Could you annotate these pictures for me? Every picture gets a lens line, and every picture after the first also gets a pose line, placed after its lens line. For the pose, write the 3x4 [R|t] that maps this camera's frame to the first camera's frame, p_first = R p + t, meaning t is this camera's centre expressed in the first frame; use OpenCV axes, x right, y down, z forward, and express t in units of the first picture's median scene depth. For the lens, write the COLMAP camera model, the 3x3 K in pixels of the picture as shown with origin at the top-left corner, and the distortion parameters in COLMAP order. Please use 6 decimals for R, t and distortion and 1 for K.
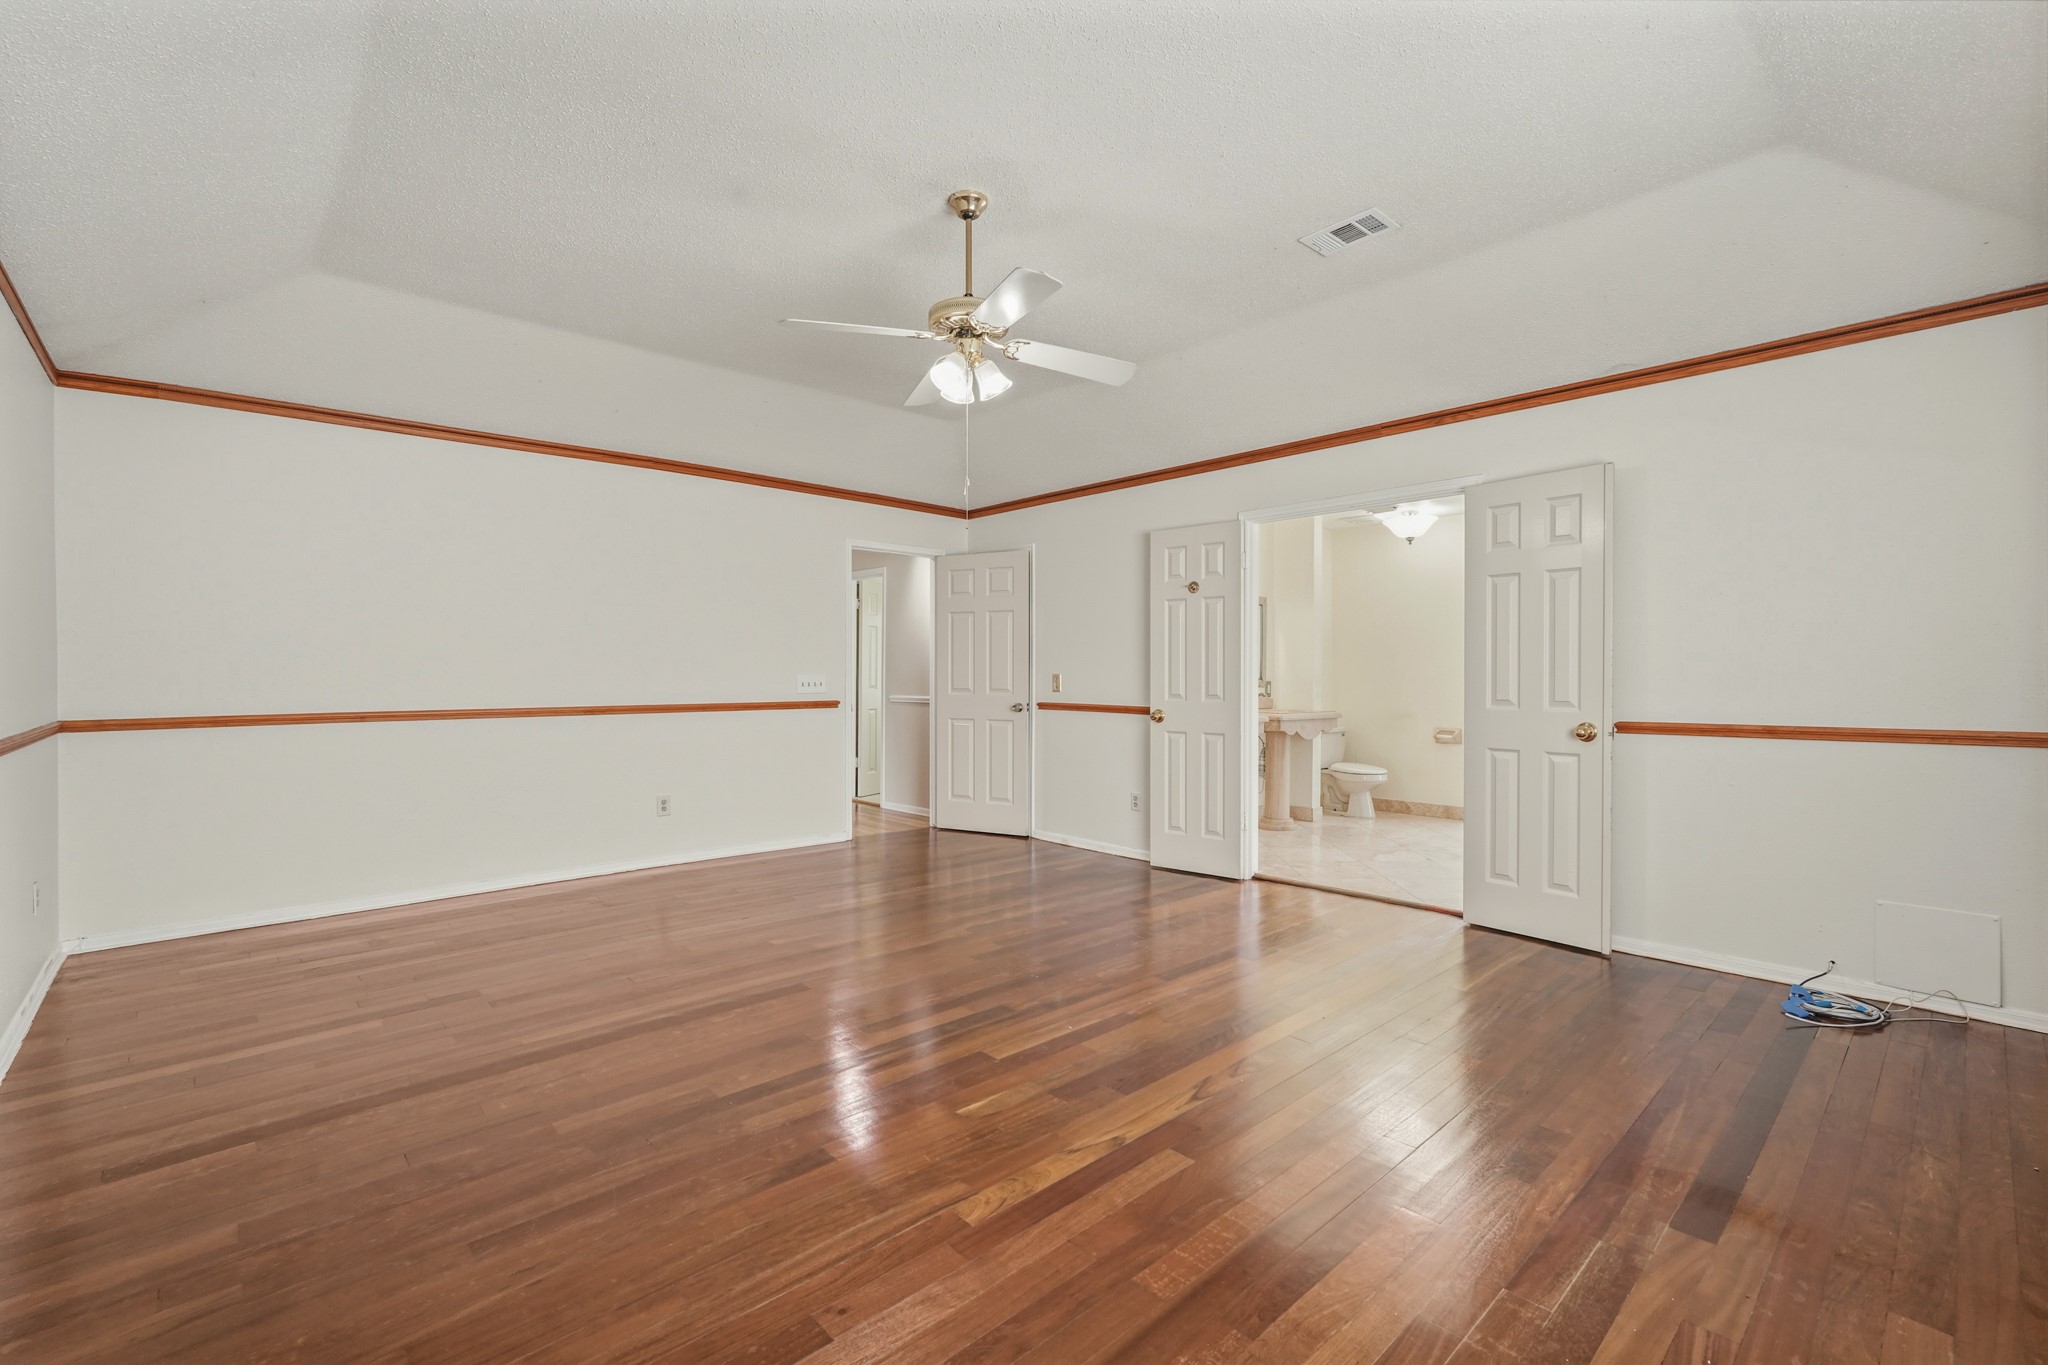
lens RADIAL K [[899.0, 0, 1030.5], [0, 899.0, 687.5], [0, 0, 1]] dist [-0.019482, 0.005949]
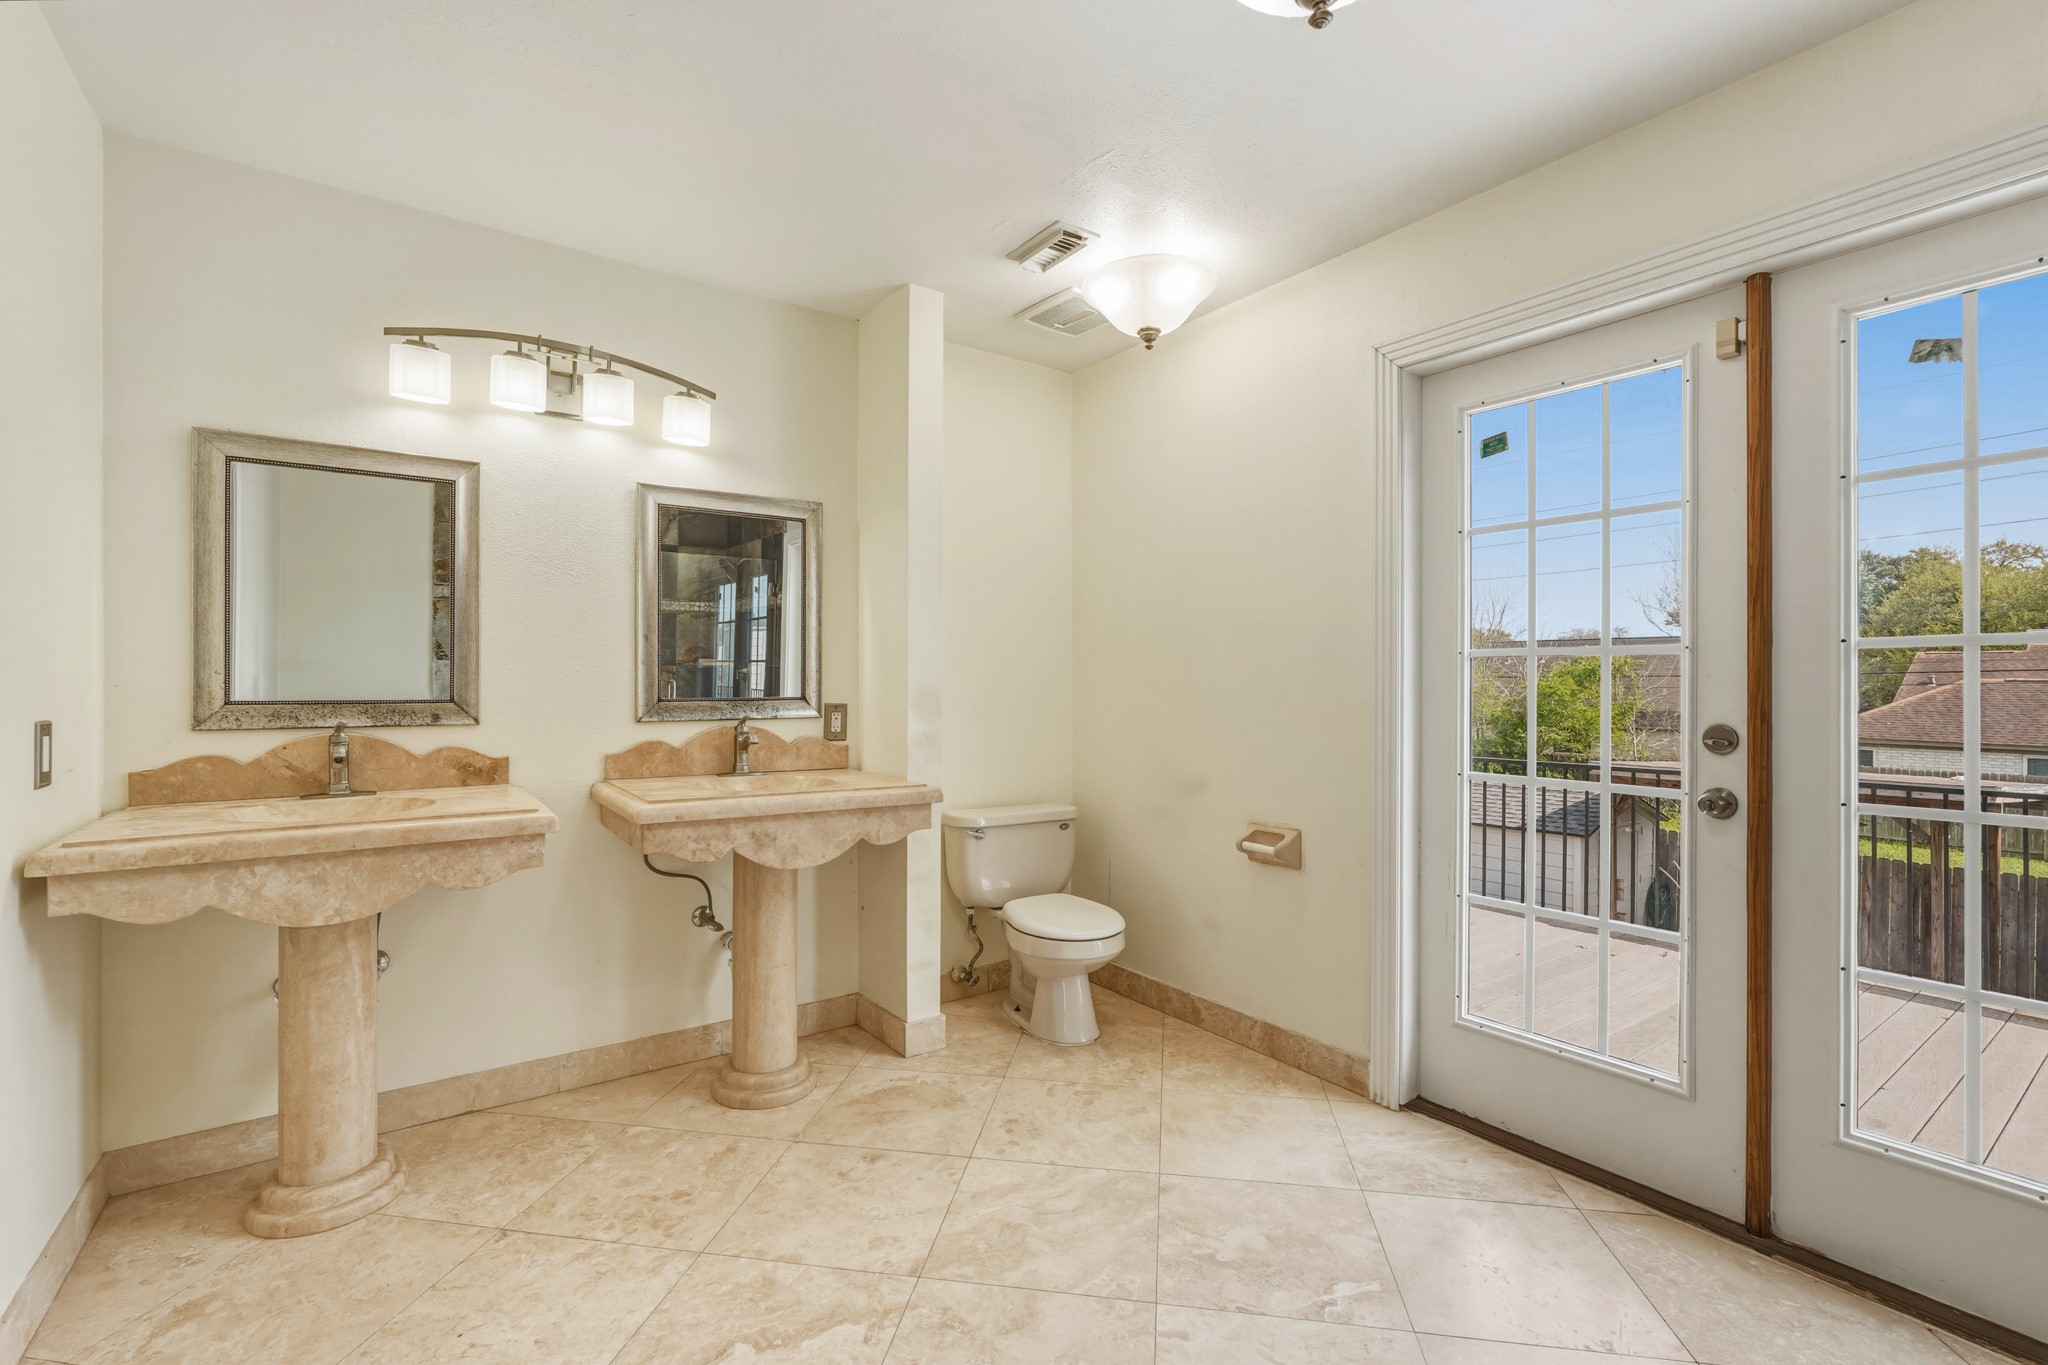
lens RADIAL K [[899.0, 0, 1026.7], [0, 899.0, 679.0], [0, 0, 1]] dist [-0.019482, 0.005949]
pose [[0.991618, -0.002047, -0.129186, 0.347190], [-0.000299, 0.999835, -0.018138, -0.009068], [0.129202, 0.018024, 0.991455, 0.505561]]
